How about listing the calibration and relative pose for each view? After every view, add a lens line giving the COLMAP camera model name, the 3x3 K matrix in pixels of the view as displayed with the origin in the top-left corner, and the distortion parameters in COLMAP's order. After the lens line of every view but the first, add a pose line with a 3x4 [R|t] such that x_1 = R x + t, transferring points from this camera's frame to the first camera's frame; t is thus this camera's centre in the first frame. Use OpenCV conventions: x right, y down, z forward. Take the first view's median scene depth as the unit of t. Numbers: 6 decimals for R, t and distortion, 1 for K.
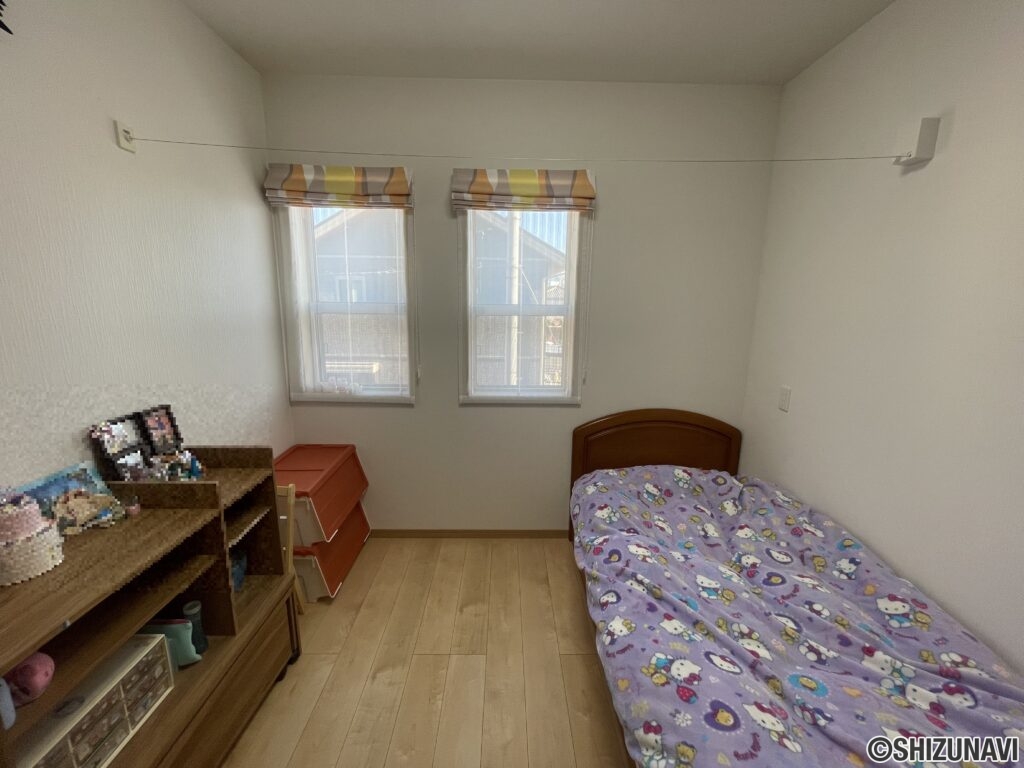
lens RADIAL K [[415.8, 0, 511.4], [0, 415.8, 380.2], [0, 0, 1]] dist [-0.006103, -0.000307]
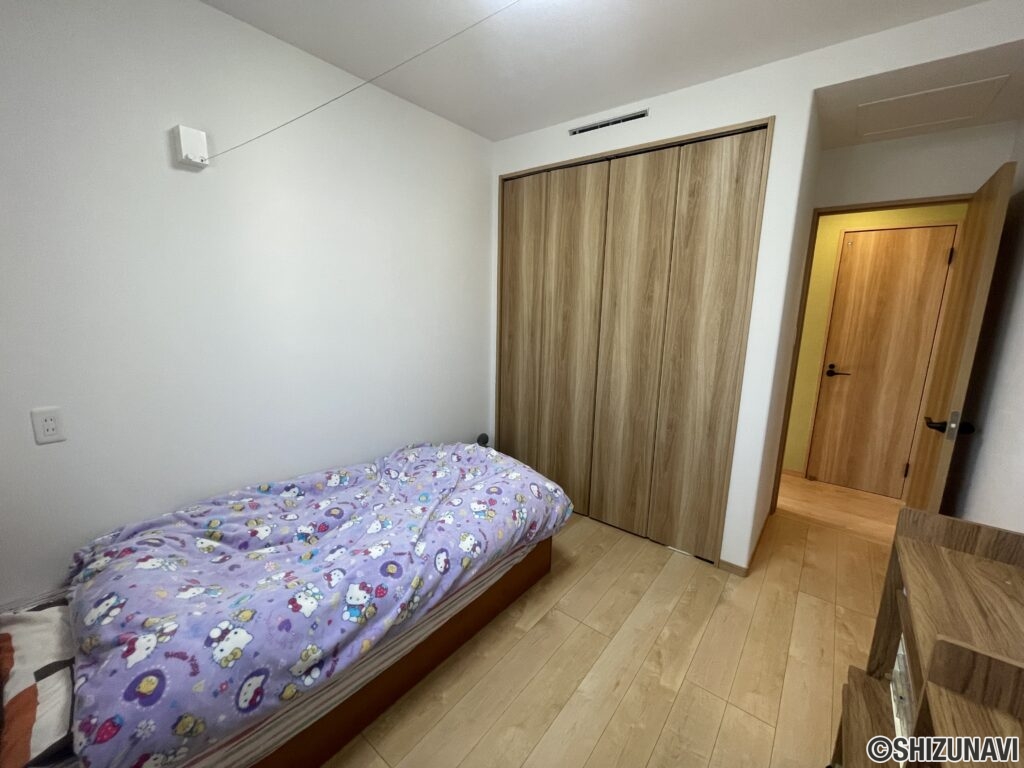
lens RADIAL K [[415.8, 0, 511.4], [0, 415.8, 380.2], [0, 0, 1]] dist [-0.006103, -0.000307]
pose [[-0.774592, -0.143728, 0.615913, -0.392845], [0.094738, 0.936481, 0.337680, -0.212353], [-0.625325, 0.319915, -0.711775, 1.138006]]
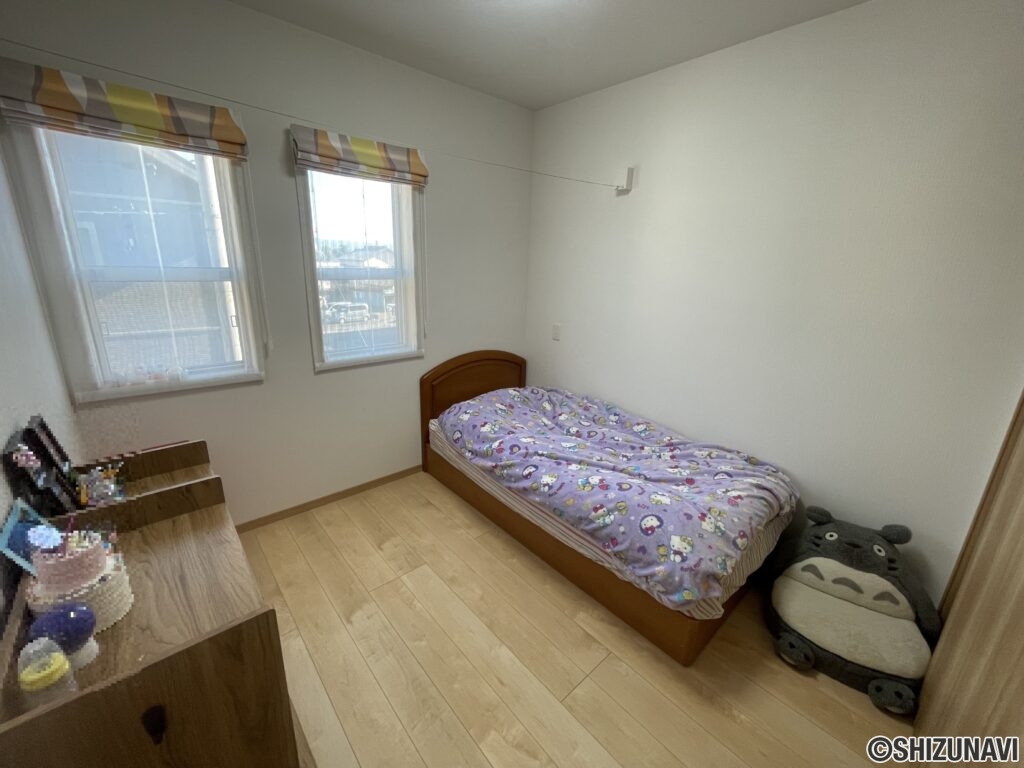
lens RADIAL K [[414.3, 0, 511.9], [0, 414.3, 379.8], [0, 0, 1]] dist [0.000619, -0.000503]
pose [[0.755297, -0.171718, 0.632487, -0.534954], [0.108323, 0.984500, 0.137932, -0.012303], [-0.646369, -0.035667, 0.762191, -0.075896]]
